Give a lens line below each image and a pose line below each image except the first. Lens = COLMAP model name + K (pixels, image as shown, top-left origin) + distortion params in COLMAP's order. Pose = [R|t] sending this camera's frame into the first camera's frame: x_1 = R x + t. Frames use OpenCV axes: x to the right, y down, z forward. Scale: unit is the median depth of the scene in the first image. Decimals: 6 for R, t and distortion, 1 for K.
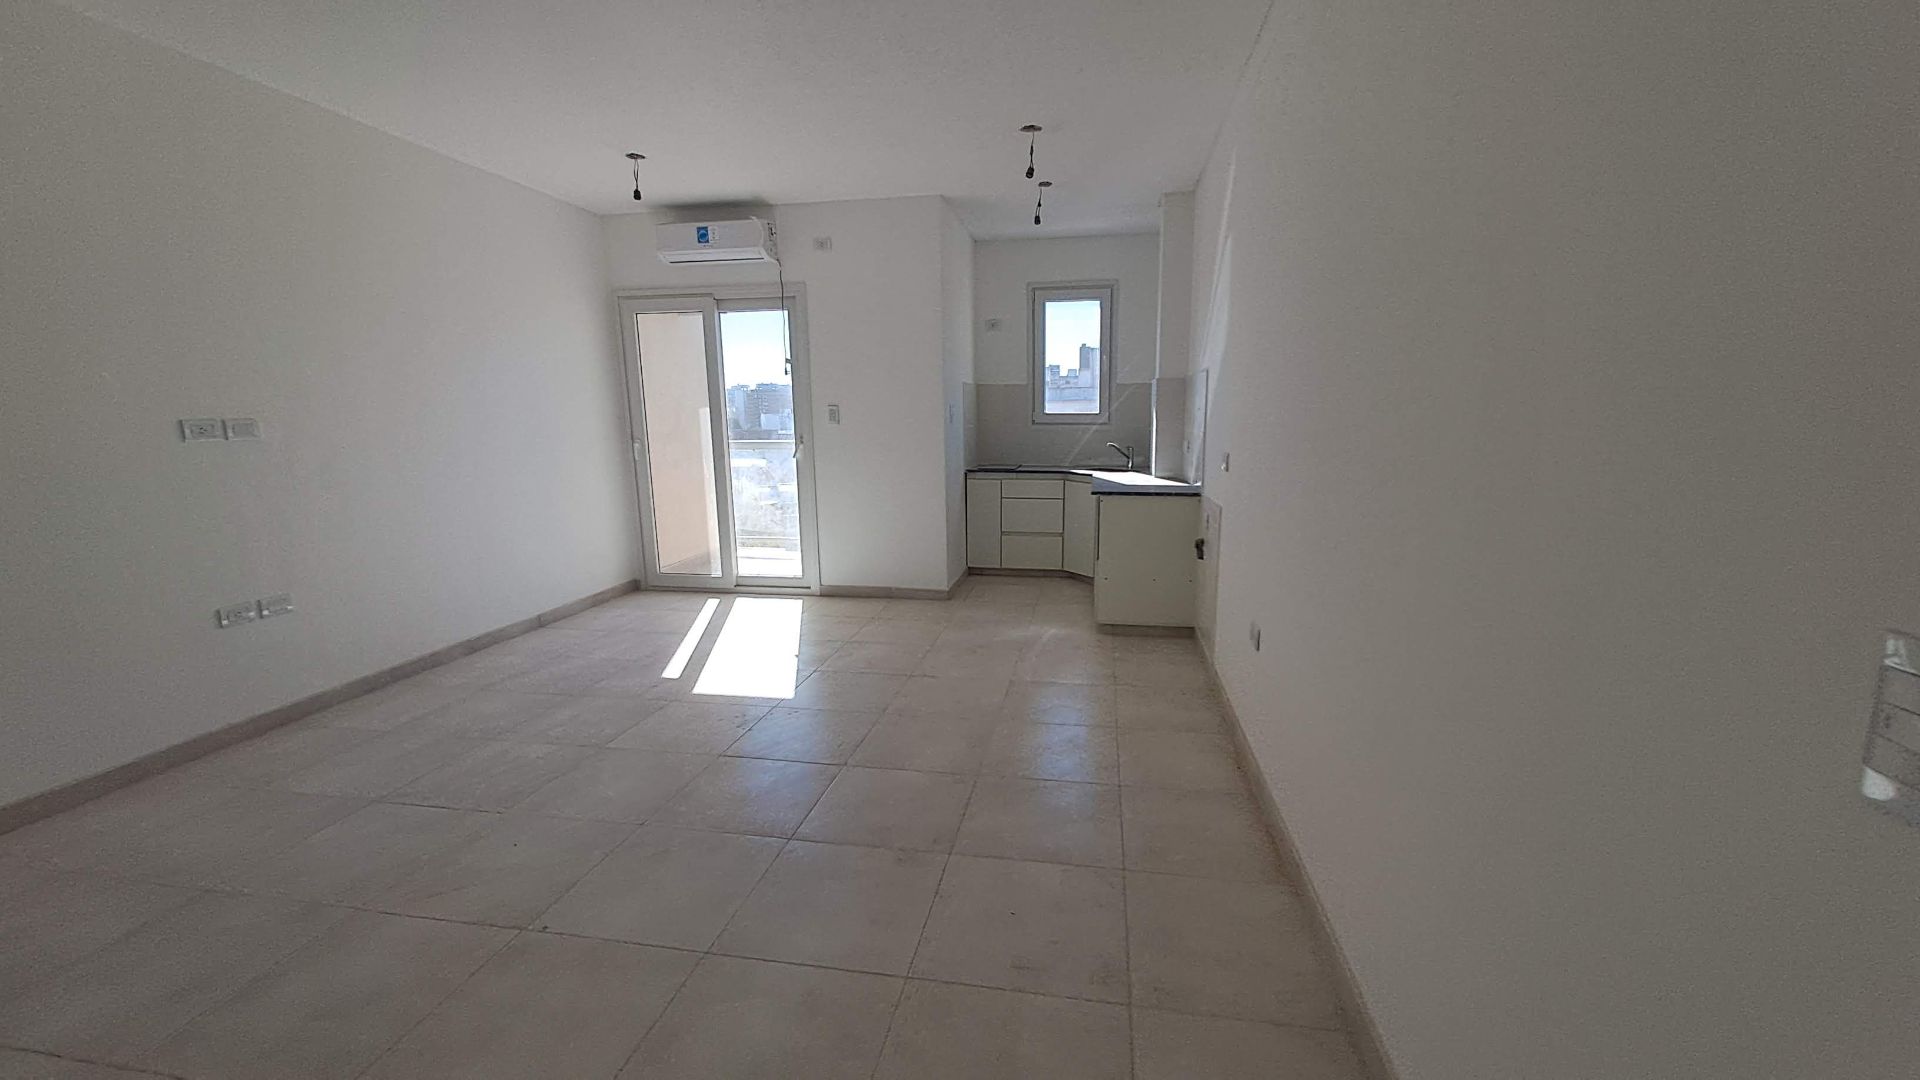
lens RADIAL K [[756.1, 0, 959.0], [0, 756.1, 541.4], [0, 0, 1]] dist [-0.003146, -0.000463]
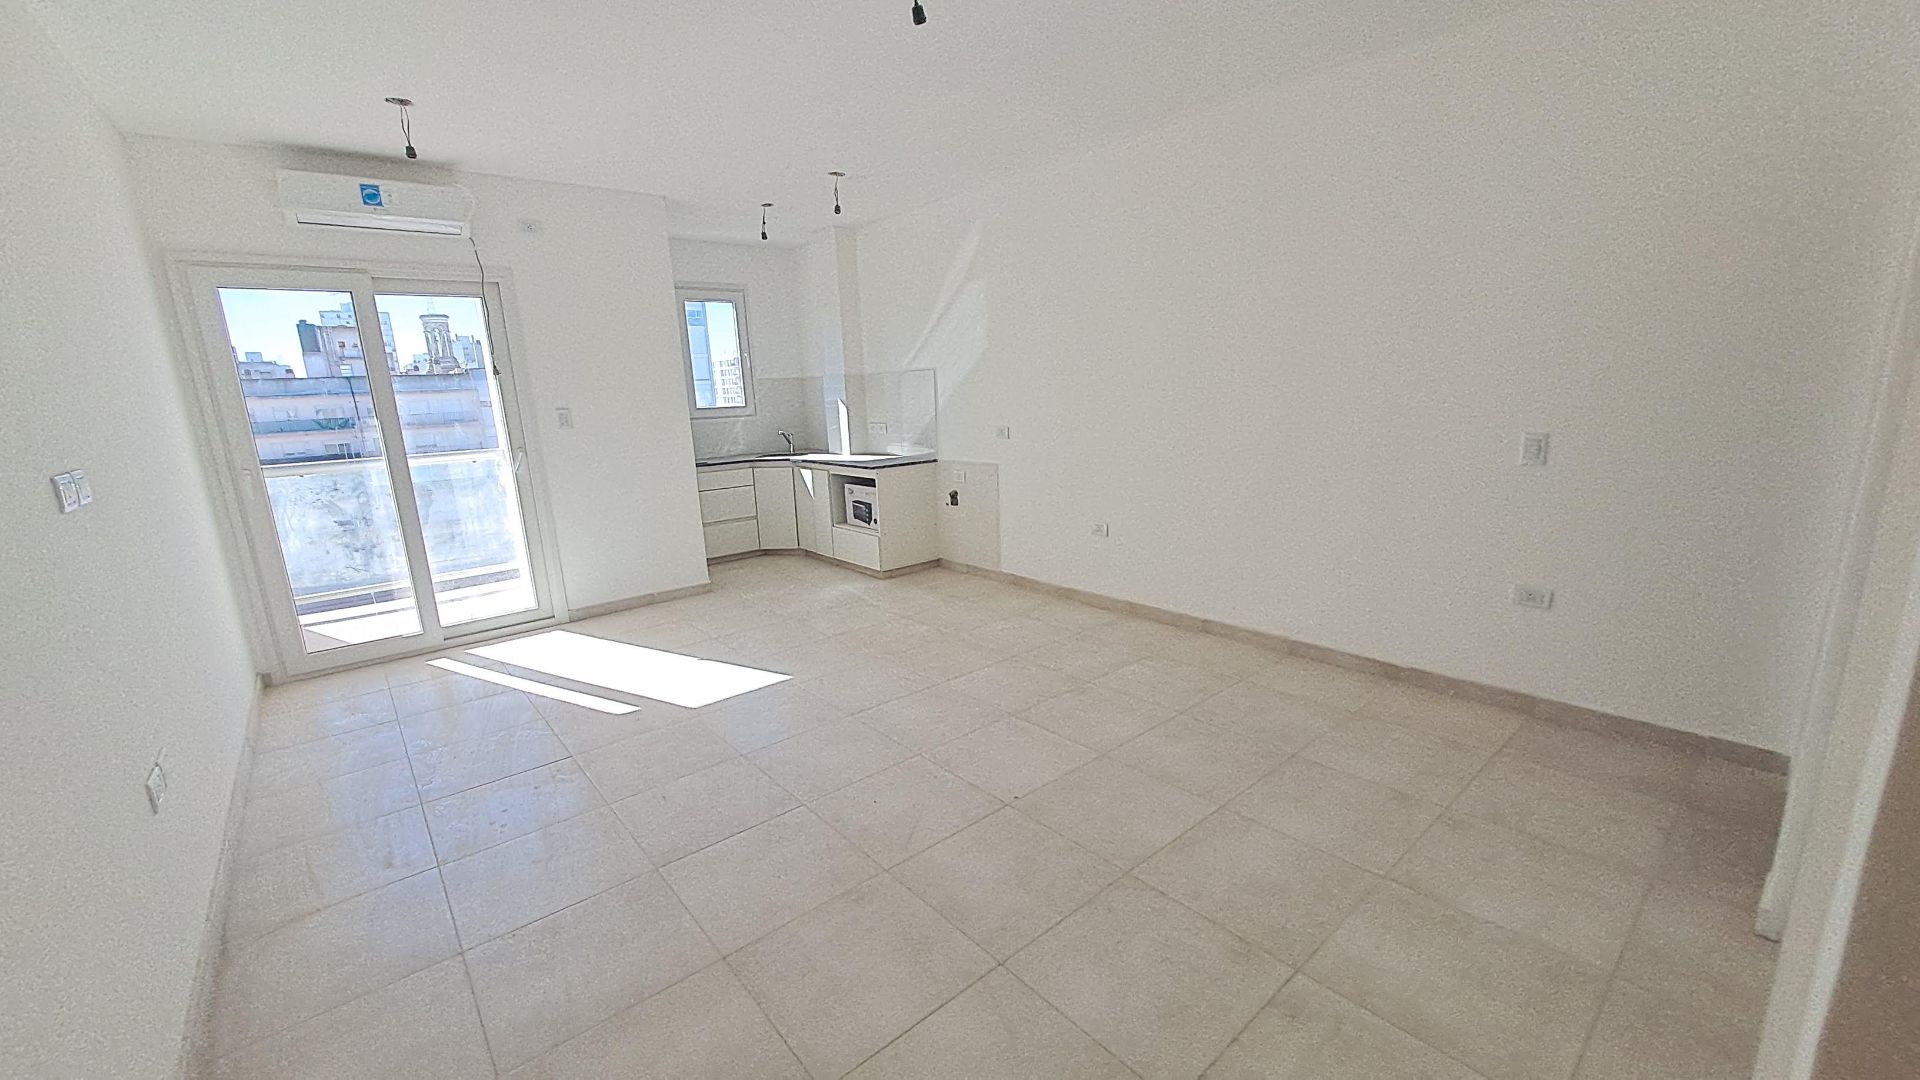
lens RADIAL K [[756.1, 0, 967.5], [0, 756.1, 542.9], [0, 0, 1]] dist [-0.003146, -0.000463]
pose [[0.633833, -0.177830, 0.752750, -0.545716], [0.164094, 0.981974, 0.093810, -0.027076], [-0.755863, 0.064062, 0.651588, 0.056645]]
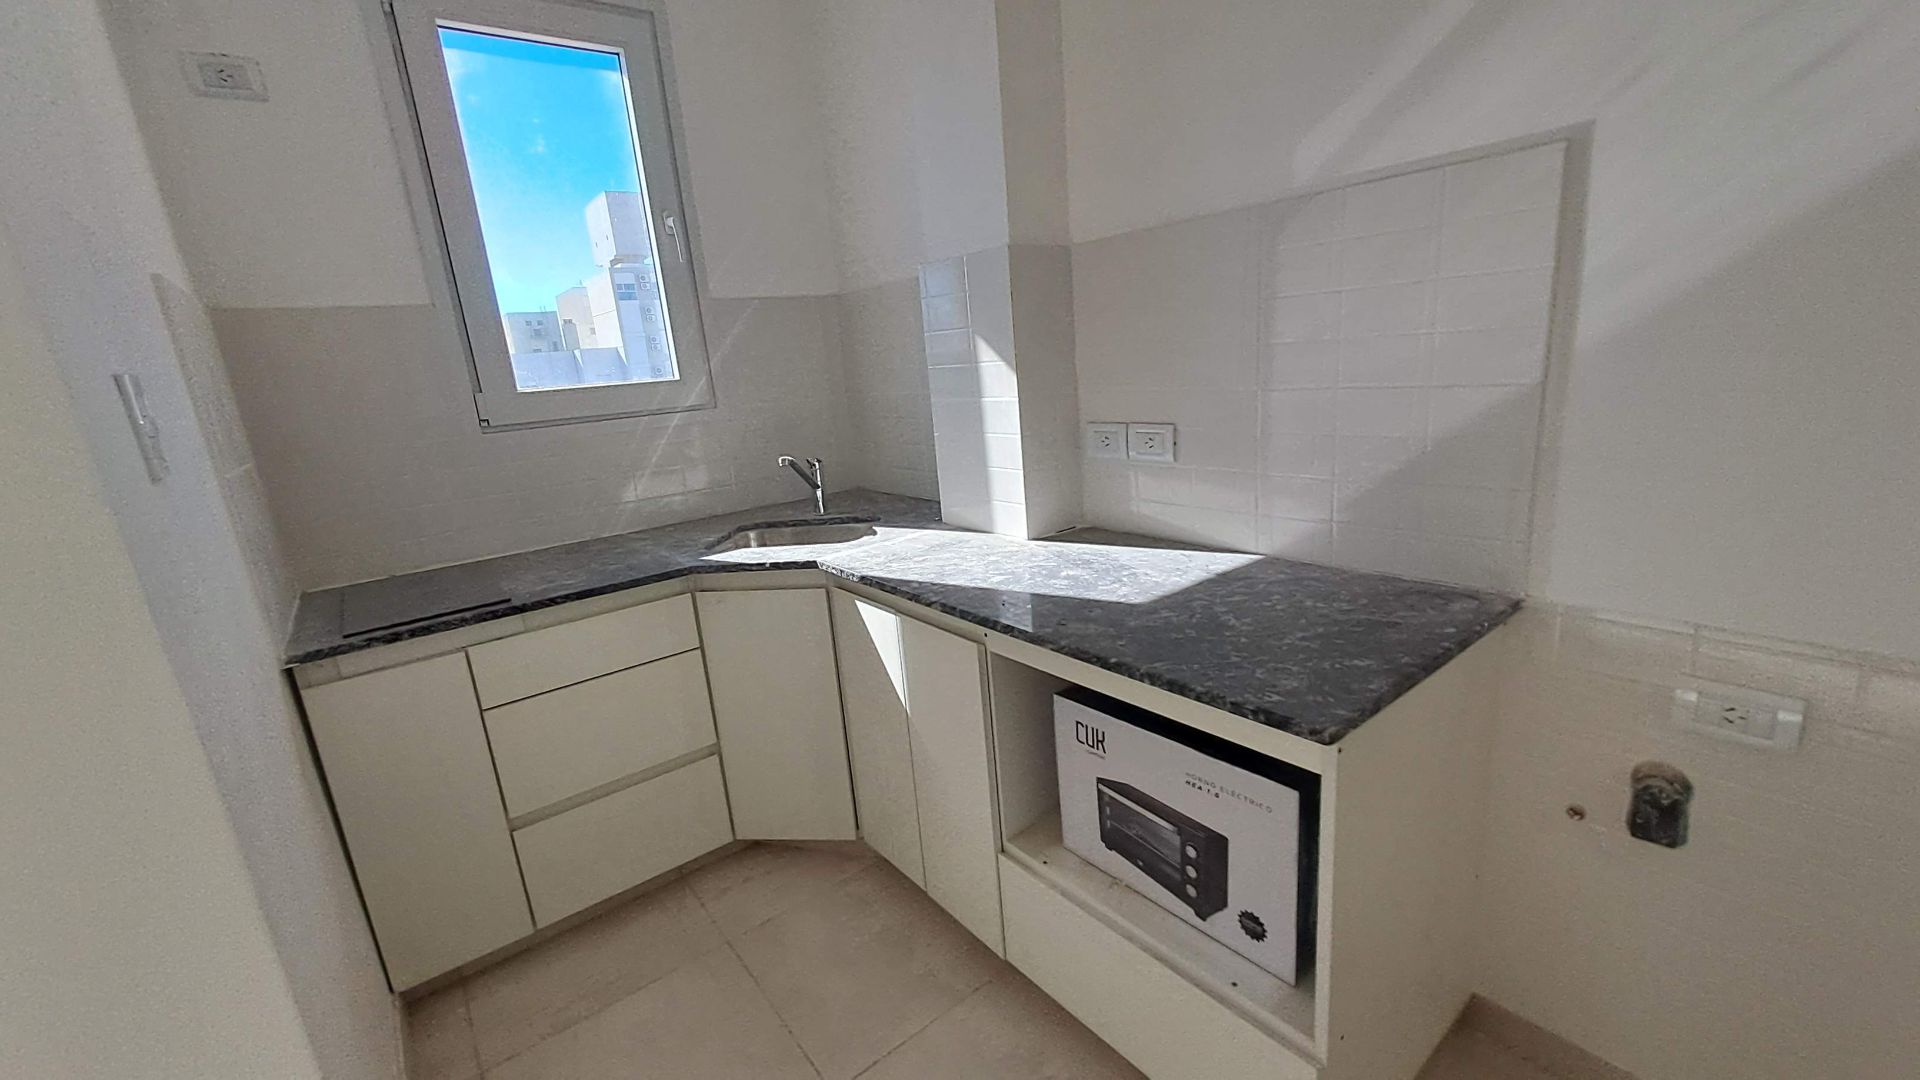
lens RADIAL K [[756.1, 0, 949.6], [0, 756.1, 551.5], [0, 0, 1]] dist [-0.003146, -0.000463]
pose [[0.669859, -0.235904, 0.704016, -0.009770], [0.201368, 0.970368, 0.133555, -0.126972], [-0.714661, 0.052303, 0.697513, 0.745877]]
